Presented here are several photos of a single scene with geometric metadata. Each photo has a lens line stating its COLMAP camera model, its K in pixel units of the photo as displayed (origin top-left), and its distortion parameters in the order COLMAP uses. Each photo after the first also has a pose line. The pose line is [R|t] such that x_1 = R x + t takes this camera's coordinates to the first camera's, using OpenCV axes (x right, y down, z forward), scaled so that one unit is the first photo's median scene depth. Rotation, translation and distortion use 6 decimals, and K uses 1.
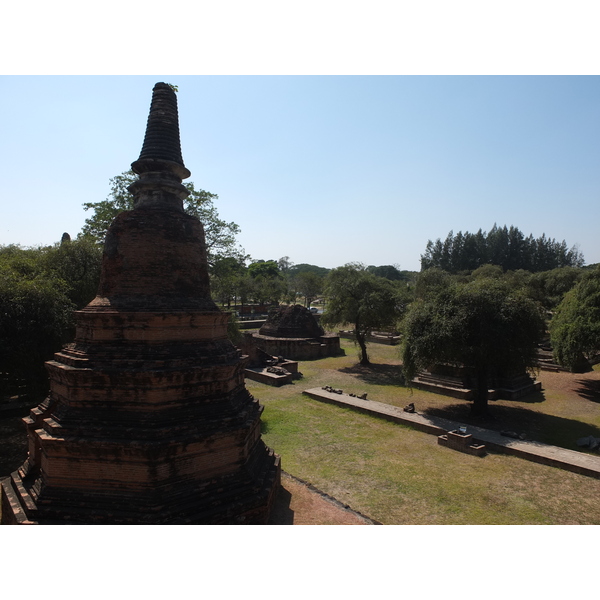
lens RADIAL K [[493.8, 0, 300.1], [0, 493.8, 300.2], [0, 0, 1]] dist [-0.016944, 0.006949]
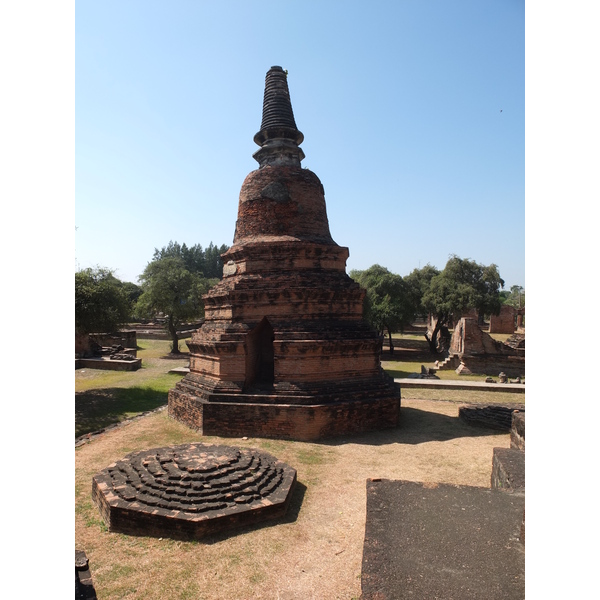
lens RADIAL K [[493.8, 0, 294.7], [0, 493.8, 298.5], [0, 0, 1]] dist [-0.016944, 0.006949]
pose [[0.766938, 0.021985, 0.641344, -1.259100], [0.008474, 0.998979, -0.044378, 0.221322], [-0.641665, 0.039470, 0.765969, 0.092976]]
